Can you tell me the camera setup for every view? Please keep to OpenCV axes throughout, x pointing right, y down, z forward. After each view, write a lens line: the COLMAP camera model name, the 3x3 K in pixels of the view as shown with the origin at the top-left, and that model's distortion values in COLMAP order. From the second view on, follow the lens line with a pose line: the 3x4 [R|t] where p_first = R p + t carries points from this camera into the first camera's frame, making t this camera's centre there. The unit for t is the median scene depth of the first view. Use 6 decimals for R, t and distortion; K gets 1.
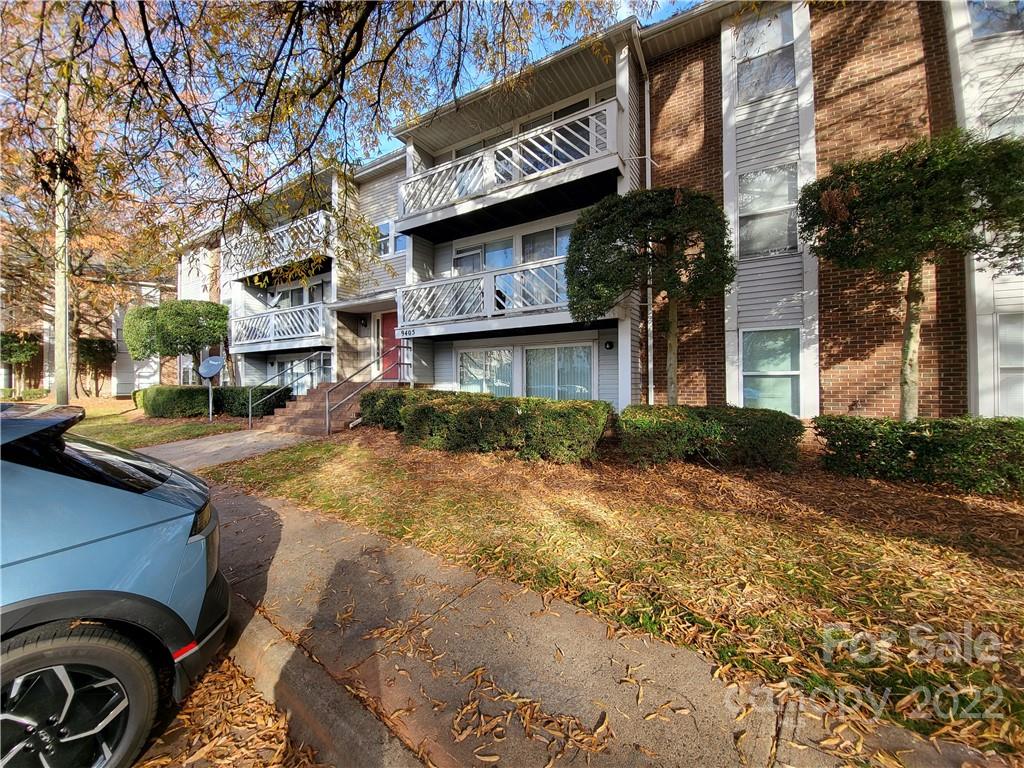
lens RADIAL K [[413.5, 0, 512.7], [0, 413.5, 380.3], [0, 0, 1]] dist [-0.019770, -0.000111]
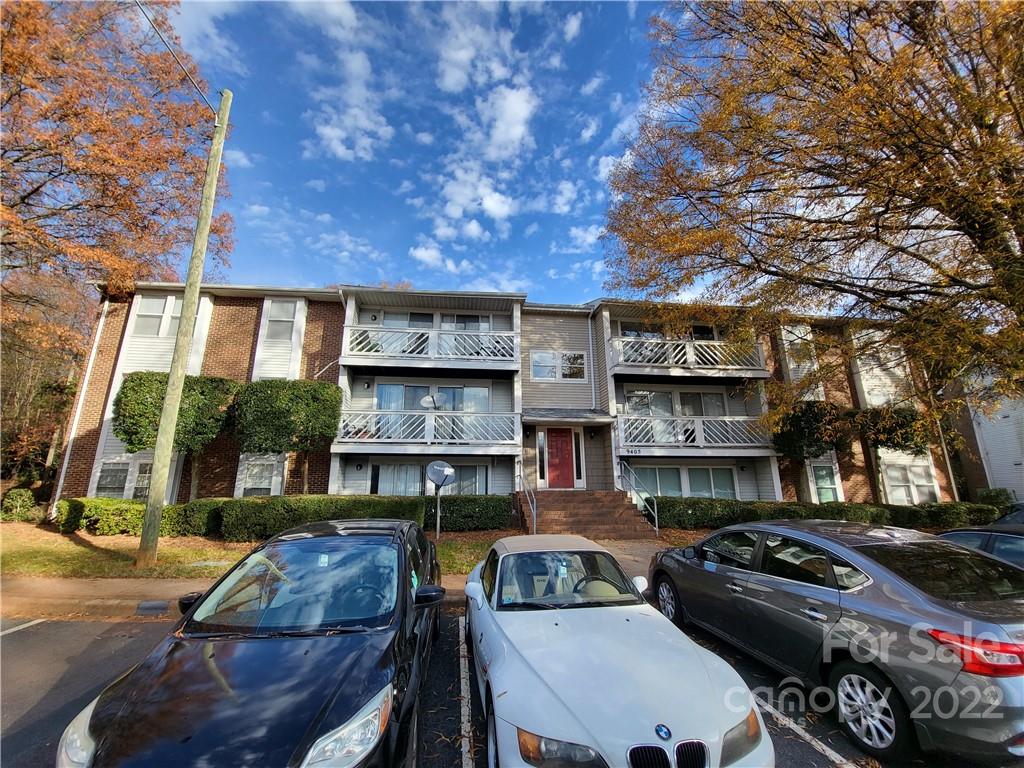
lens RADIAL K [[413.5, 0, 506.7], [0, 413.5, 385.8], [0, 0, 1]] dist [-0.019770, -0.000111]
pose [[0.776297, 0.159889, 0.609753, -1.766832], [-0.007425, 0.969550, -0.244782, 0.004683], [-0.630324, 0.185496, 0.753846, 0.306164]]
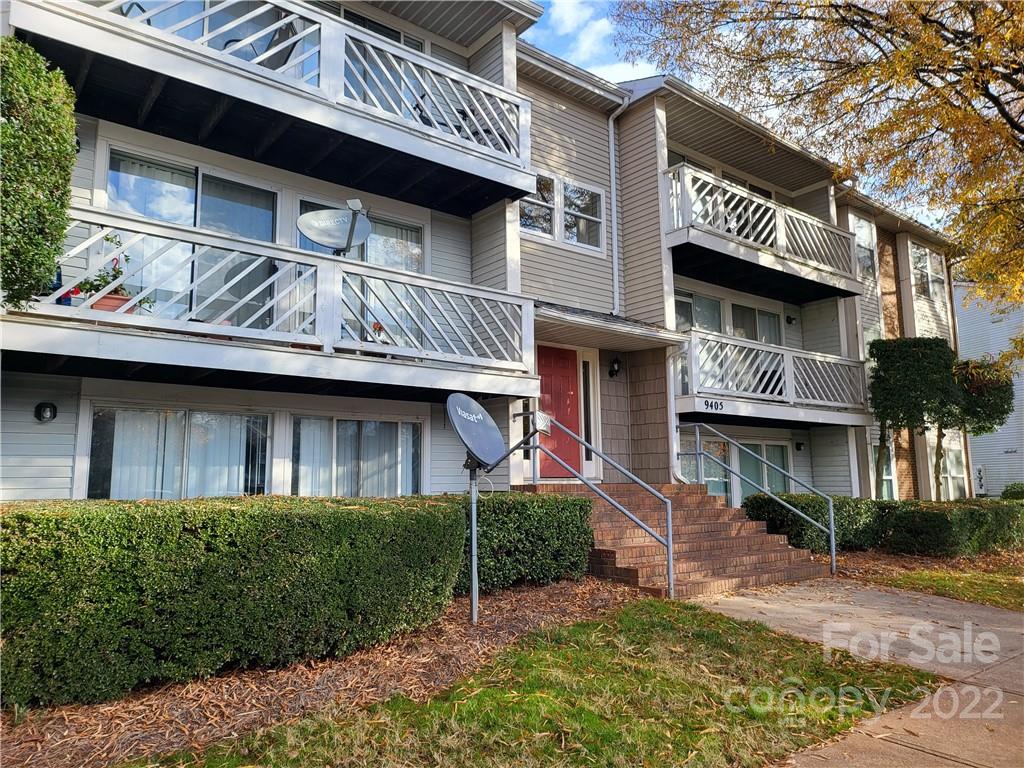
lens RADIAL K [[714.1, 0, 511.0], [0, 714.1, 383.7], [0, 0, 1]] dist [0.029207, 0.000531]
pose [[0.335090, 0.135350, 0.932414, -1.782011], [0.003130, 0.989462, -0.144756, 0.013702], [-0.942181, 0.051425, 0.331135, 1.188015]]
